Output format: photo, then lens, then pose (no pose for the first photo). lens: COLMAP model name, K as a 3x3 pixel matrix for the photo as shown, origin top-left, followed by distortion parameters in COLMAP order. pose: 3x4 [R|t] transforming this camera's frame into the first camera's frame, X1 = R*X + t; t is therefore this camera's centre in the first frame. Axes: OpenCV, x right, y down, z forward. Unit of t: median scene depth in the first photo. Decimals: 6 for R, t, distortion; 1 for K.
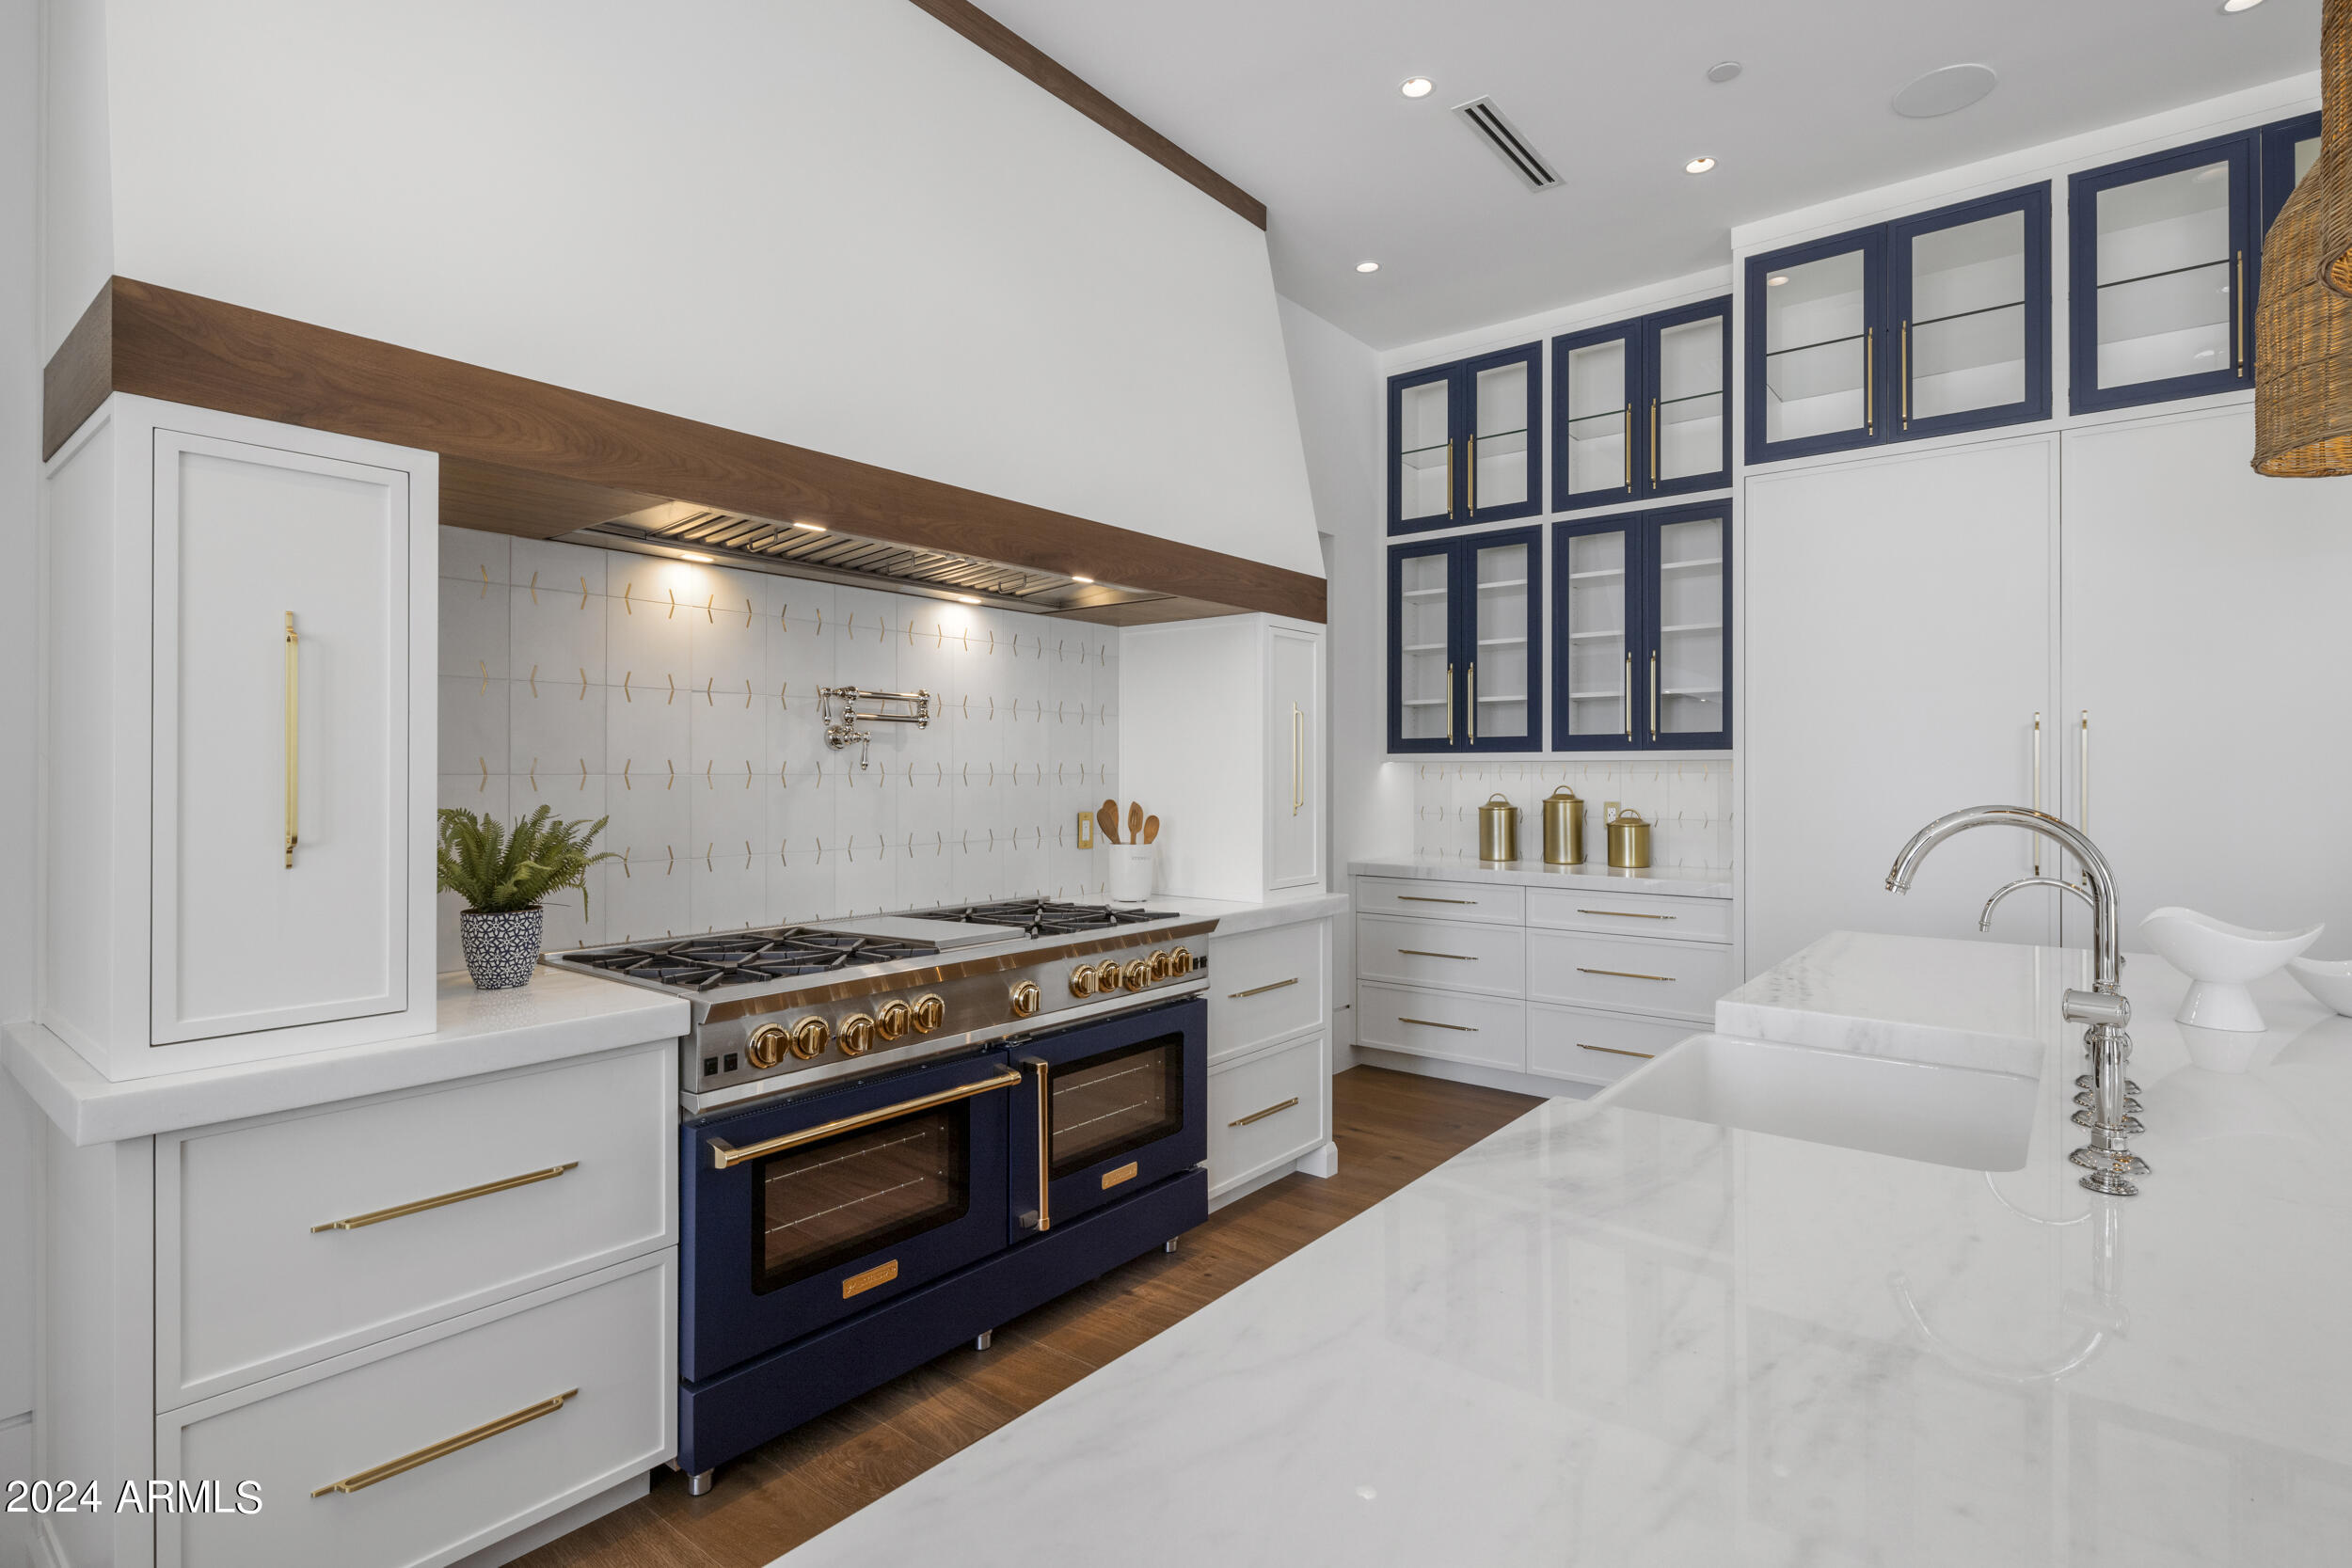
lens RADIAL K [[1141.8, 0, 1176.2], [0, 1141.8, 780.4], [0, 0, 1]] dist [0.003772, -0.003001]
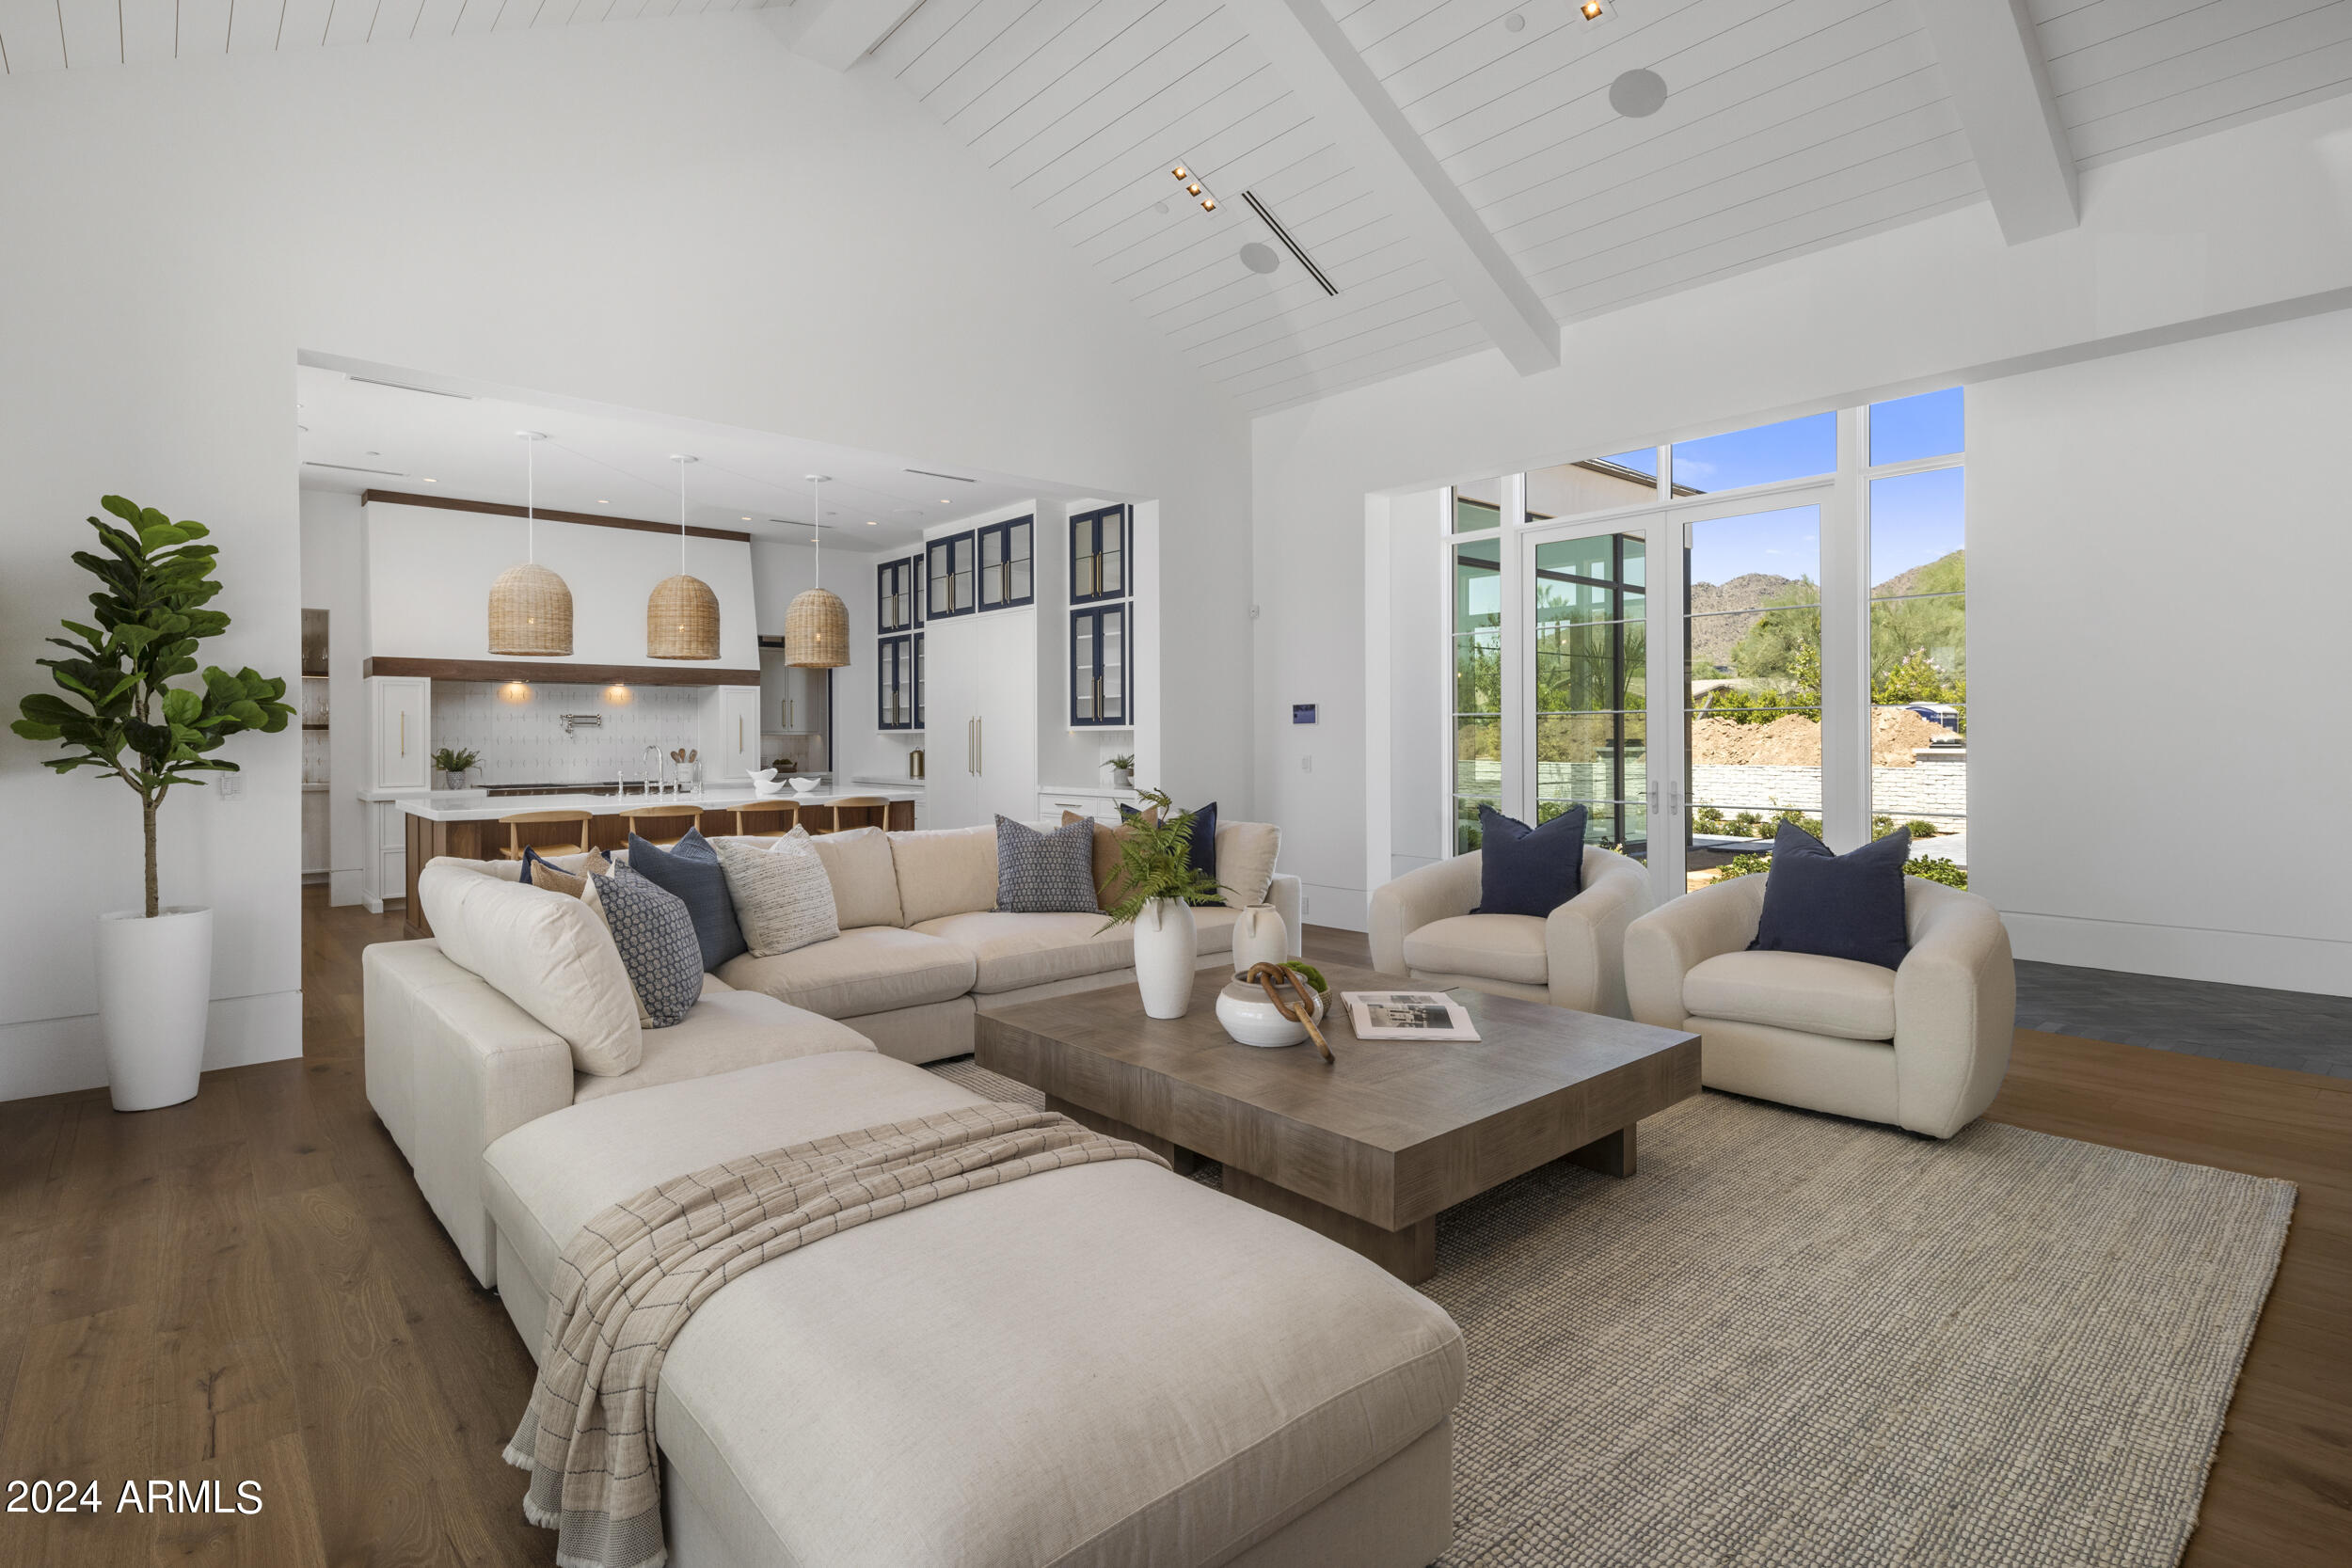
lens RADIAL K [[1141.8, 0, 1172.2], [0, 1141.8, 762.7], [0, 0, 1]] dist [0.003772, -0.003001]
pose [[0.984731, -0.001401, -0.174080, 1.712180], [0.003900, 0.999894, 0.014014, 0.017041], [0.174042, -0.014479, 0.984632, -1.686718]]
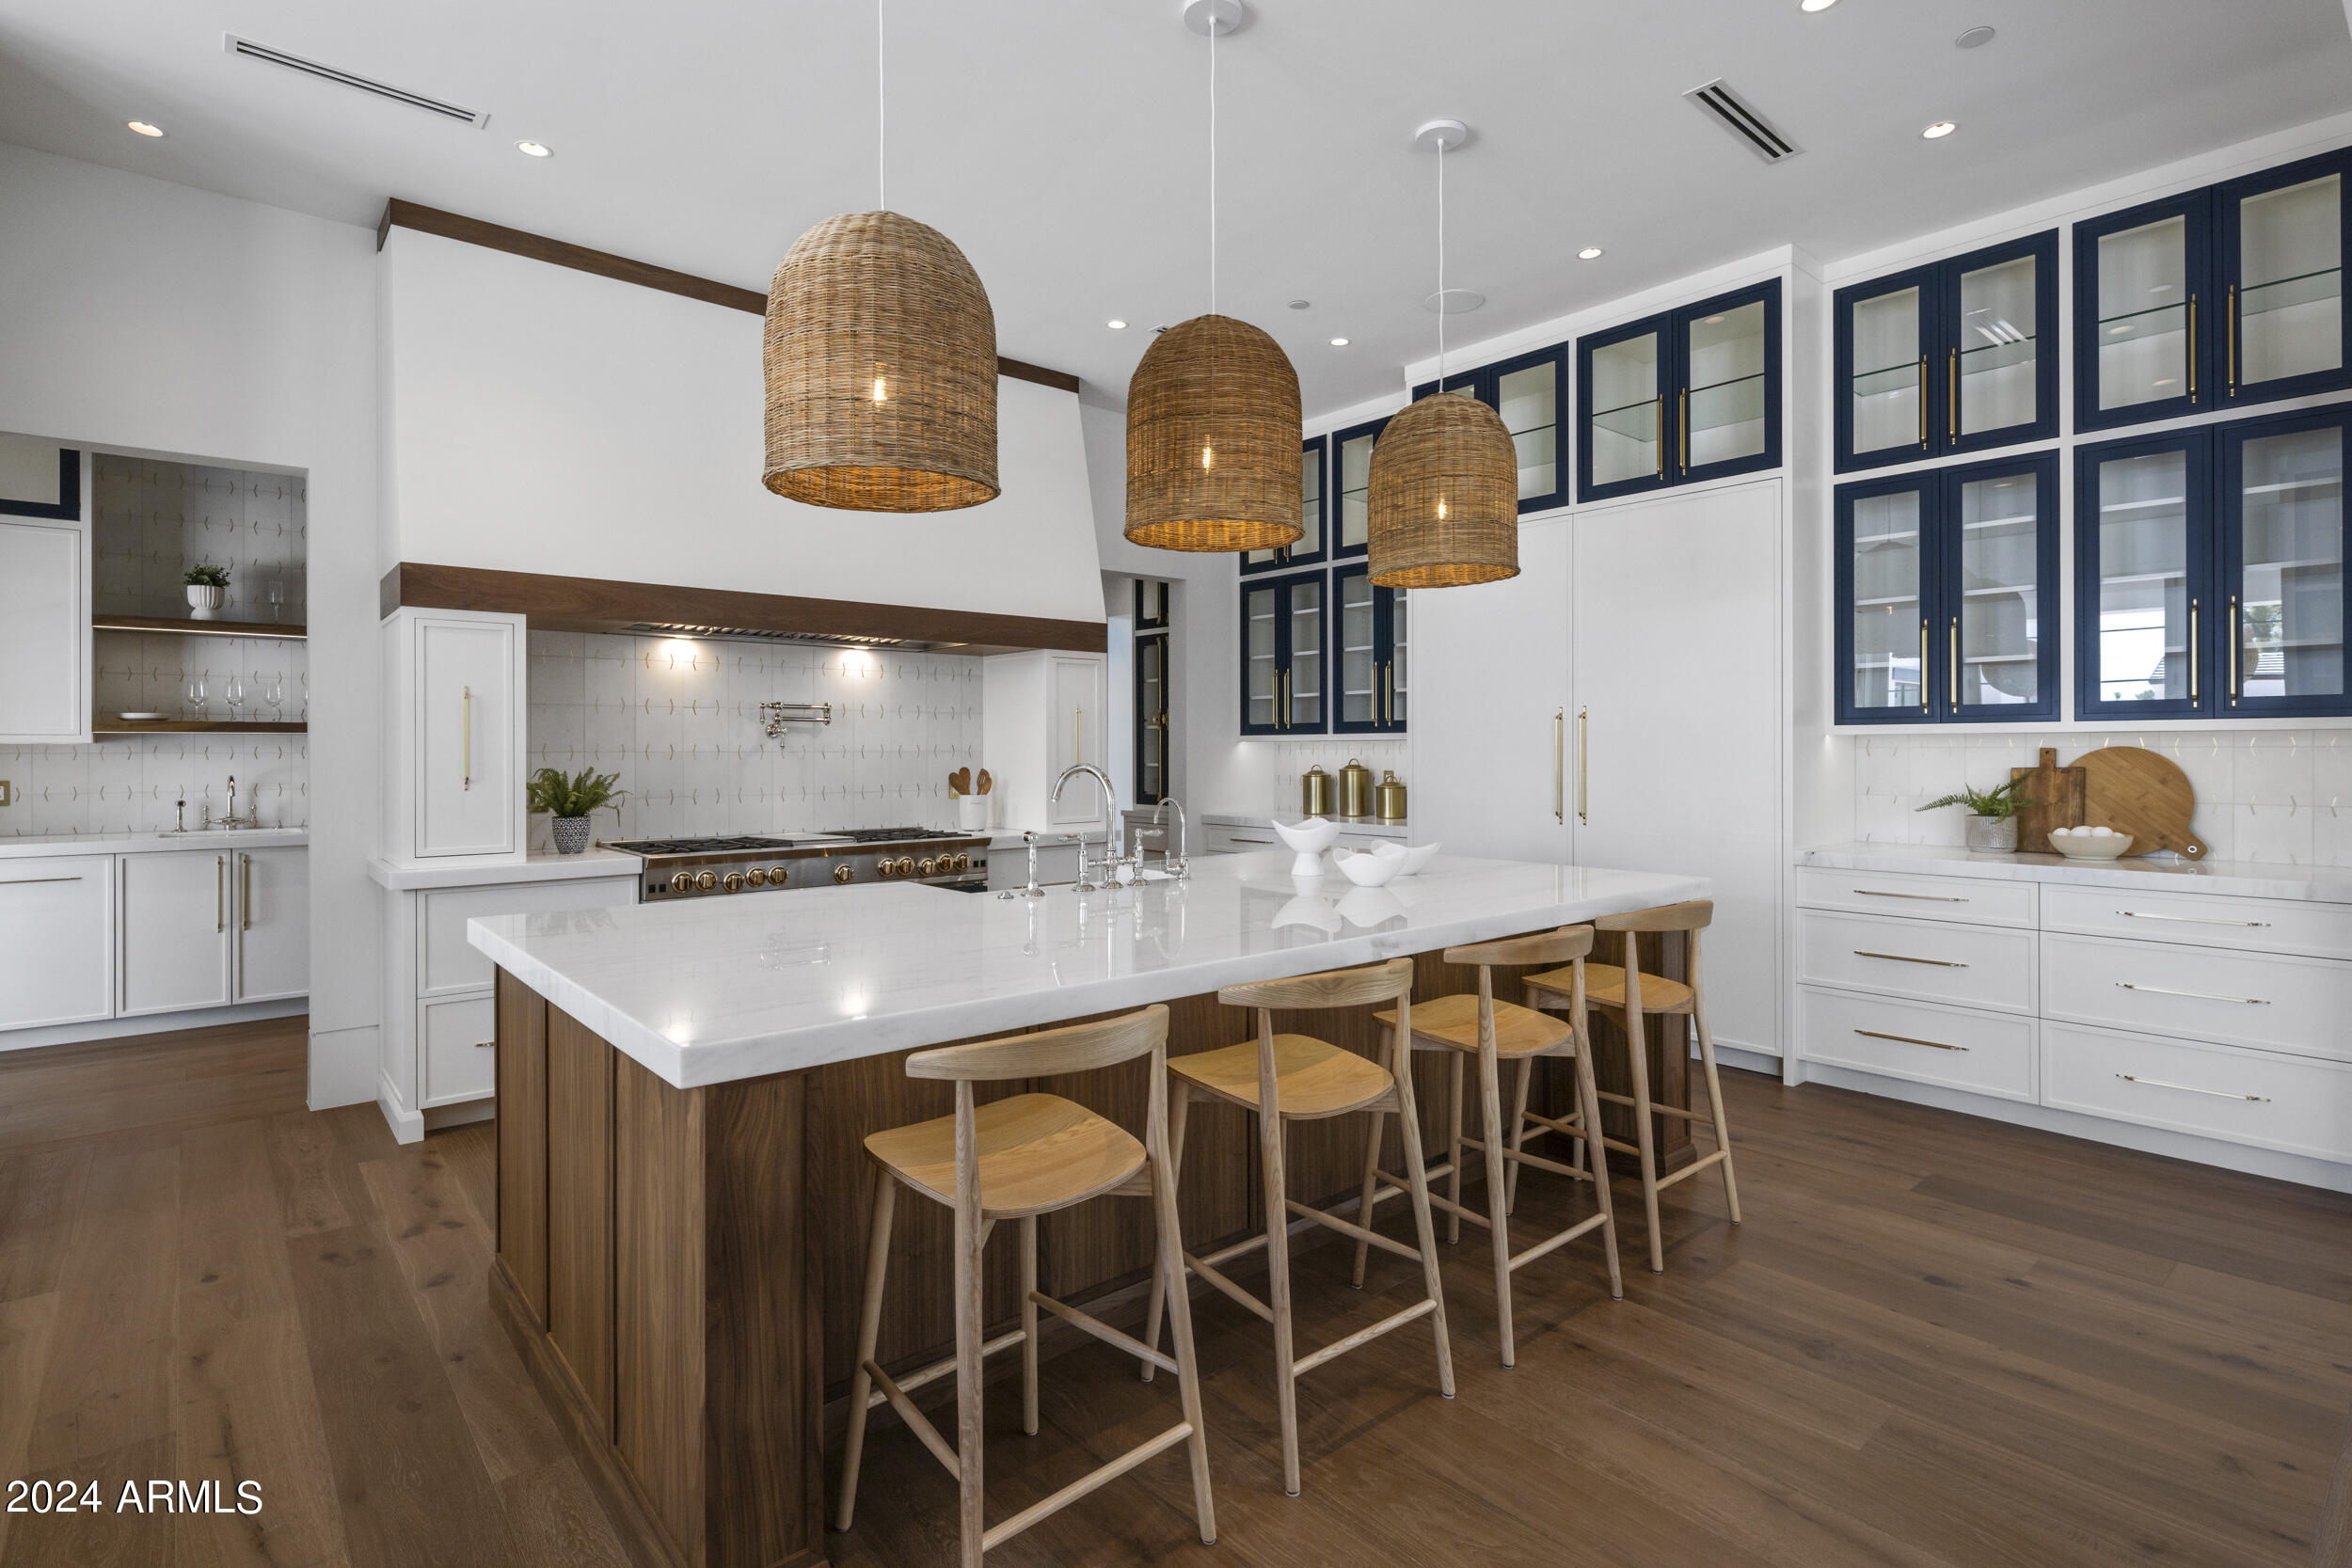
lens RADIAL K [[1141.8, 0, 1185.3], [0, 1141.8, 772.6], [0, 0, 1]] dist [0.003772, -0.003001]
pose [[0.983741, 0.000128, -0.179595, 0.539080], [0.002156, 0.999919, 0.012523, 0.004843], [0.179582, -0.012707, 0.983661, -0.518102]]
